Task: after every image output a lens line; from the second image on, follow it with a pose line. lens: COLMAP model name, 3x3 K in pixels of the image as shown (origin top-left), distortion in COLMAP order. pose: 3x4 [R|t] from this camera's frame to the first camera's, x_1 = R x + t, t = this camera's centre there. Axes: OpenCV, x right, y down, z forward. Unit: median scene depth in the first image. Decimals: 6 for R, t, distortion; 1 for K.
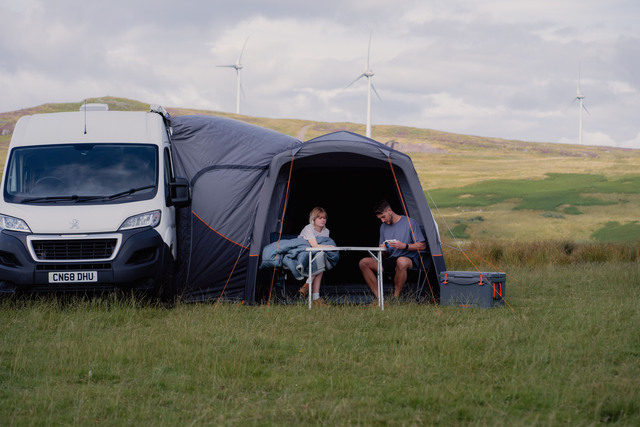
lens RADIAL K [[1579.8, 0, 319.9], [0, 1579.8, 214.0], [0, 0, 1]] dist [-0.017452, 0.000000]
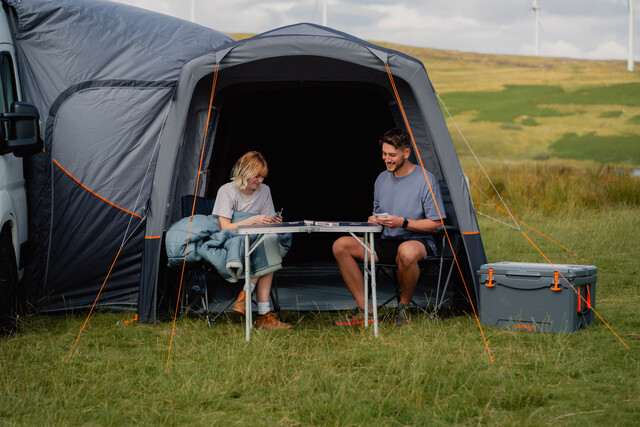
lens RADIAL K [[1579.8, 0, 320.8], [0, 1579.8, 212.5], [0, 0, 1]] dist [-0.017452, 0.000000]
pose [[0.999558, -0.013091, 0.026692, 0.004072], [0.011645, 0.998493, 0.053627, -0.013084], [-0.027353, -0.053292, 0.998204, 0.427631]]
